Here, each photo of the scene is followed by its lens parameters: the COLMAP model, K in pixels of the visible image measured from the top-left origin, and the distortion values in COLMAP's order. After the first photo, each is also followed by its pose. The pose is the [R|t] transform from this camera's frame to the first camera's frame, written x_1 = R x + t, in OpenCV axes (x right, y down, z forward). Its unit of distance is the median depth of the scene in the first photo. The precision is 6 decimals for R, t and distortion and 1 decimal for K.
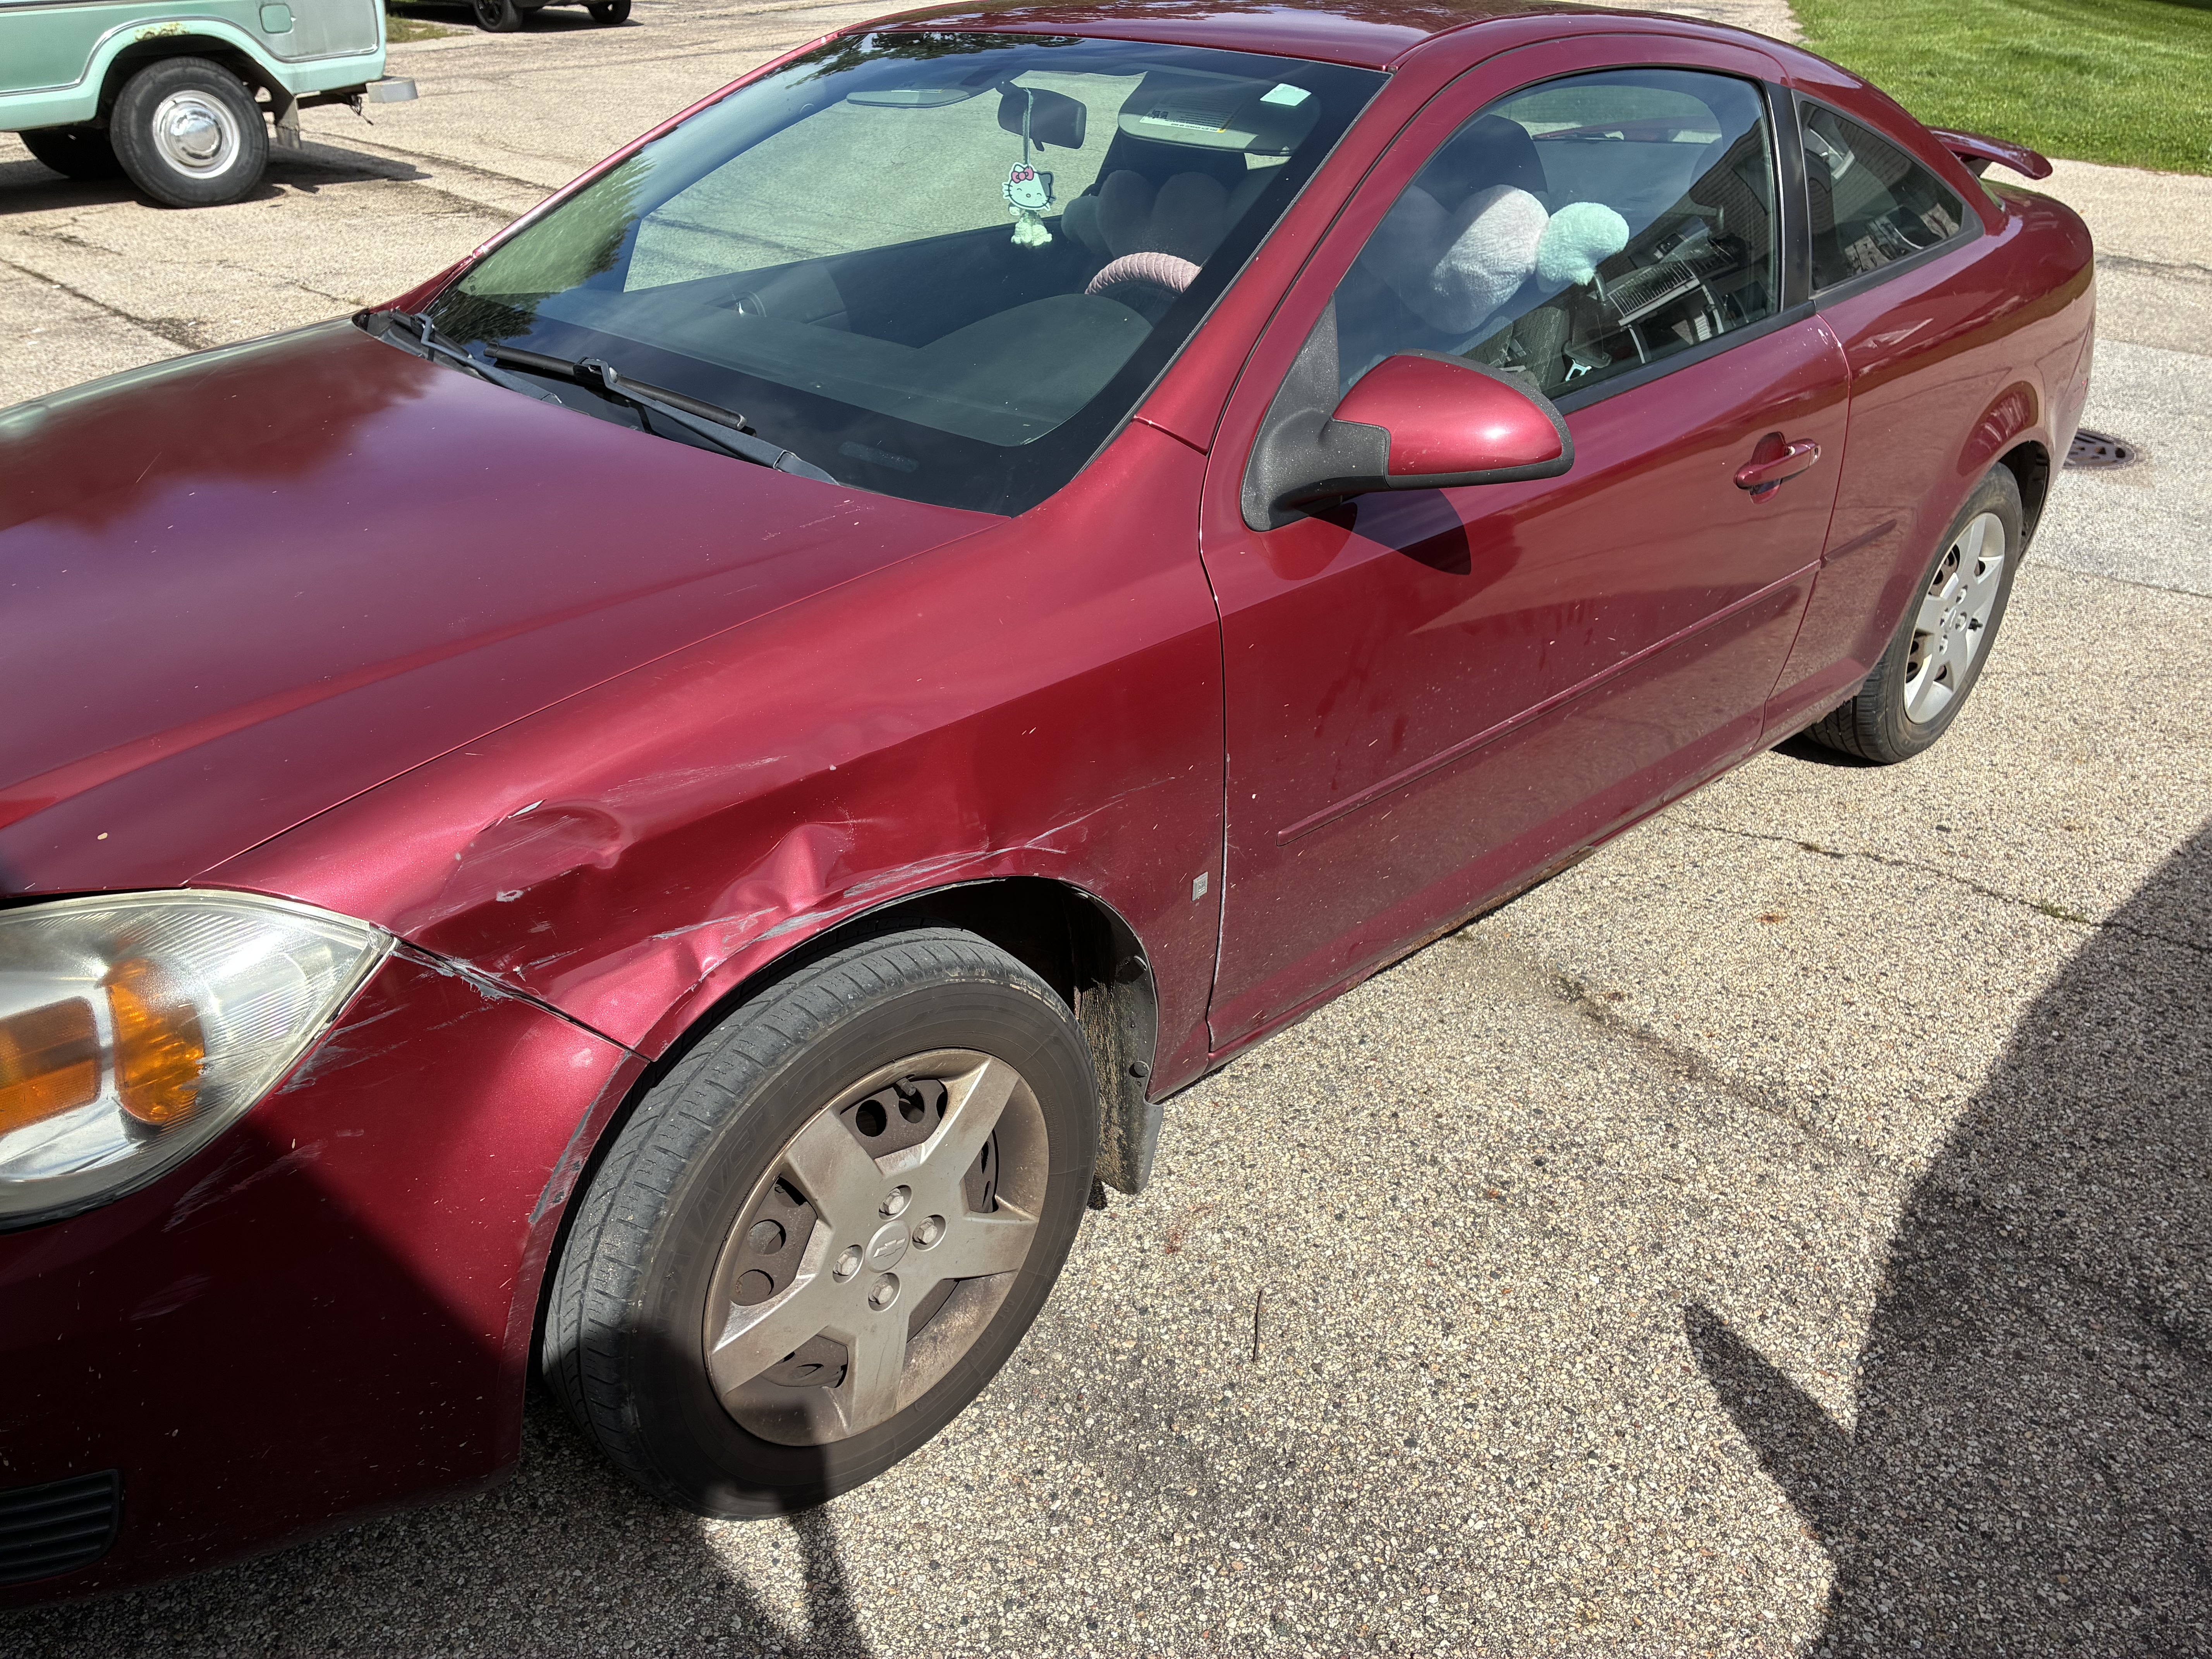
lens RADIAL K [[1636.2, 0, 1066.4], [0, 1636.2, 846.4], [0, 0, 1]] dist [0.070381, -0.090034]
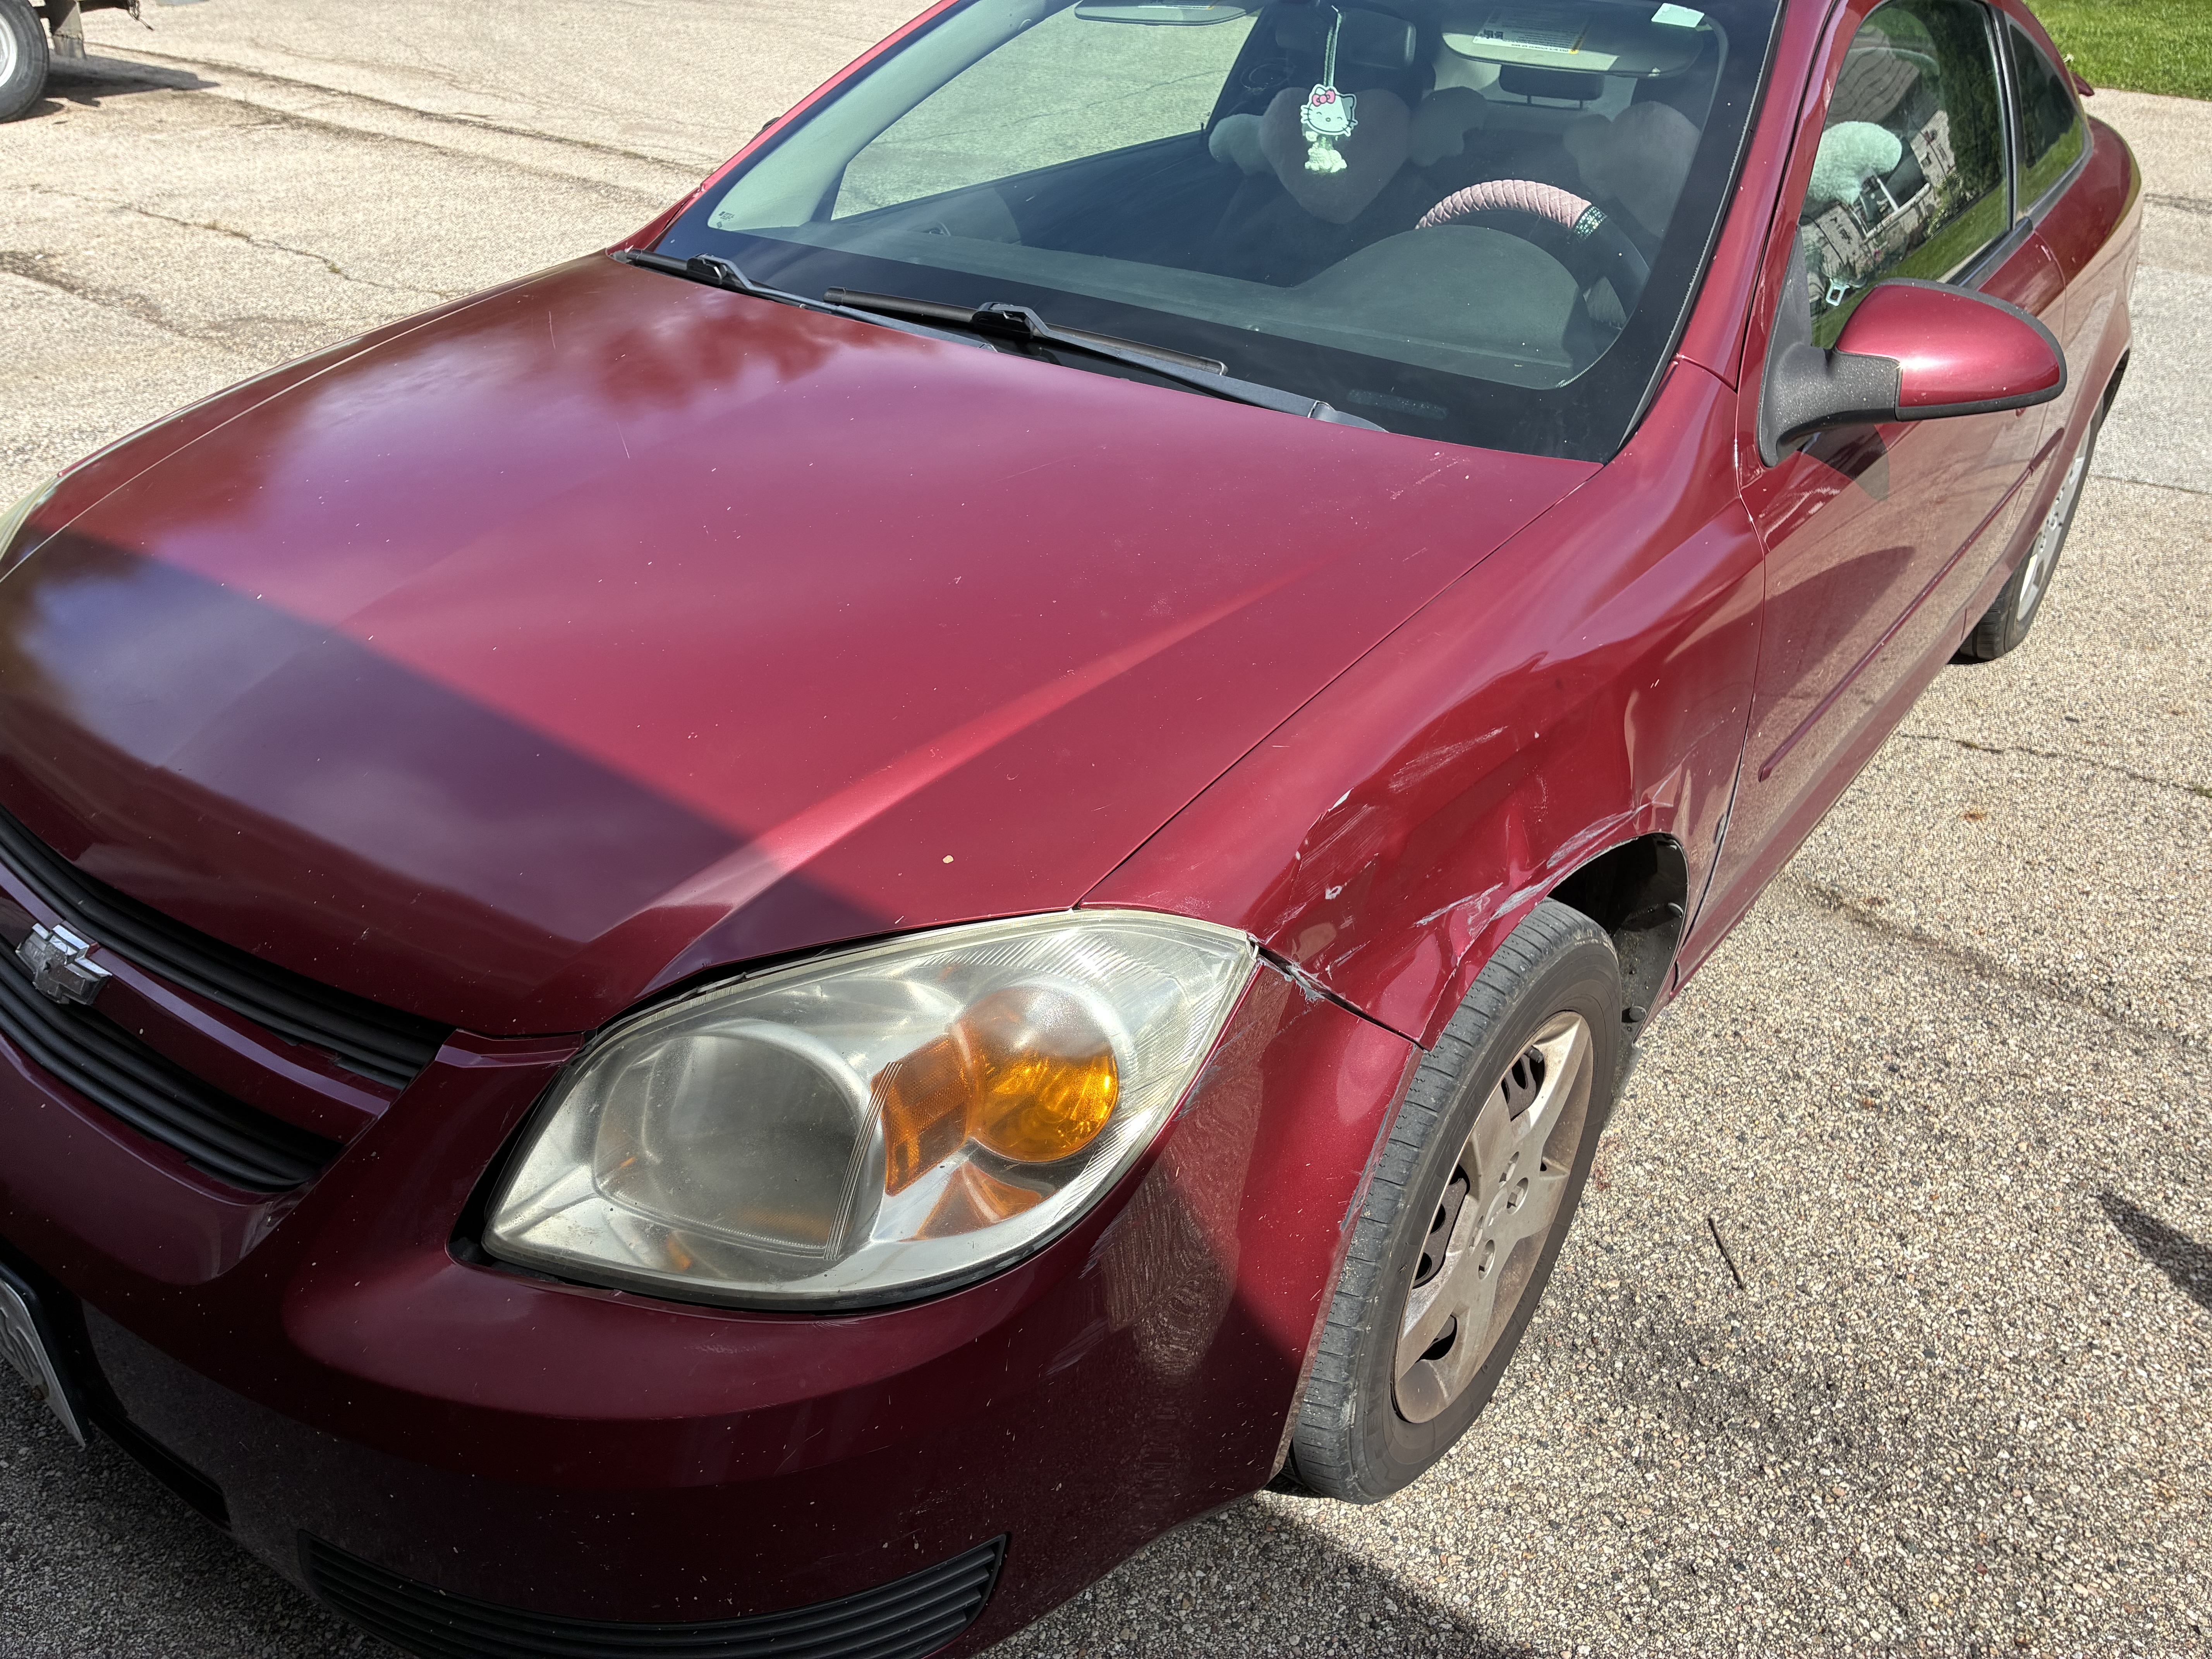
lens RADIAL K [[1636.2, 0, 1128.2], [0, 1636.2, 837.3], [0, 0, 1]] dist [0.070381, -0.090034]
pose [[0.988758, -0.062453, 0.135857, -0.369970], [0.056485, 0.997280, 0.047354, -0.034273], [-0.138445, -0.039148, 0.989596, 0.052276]]
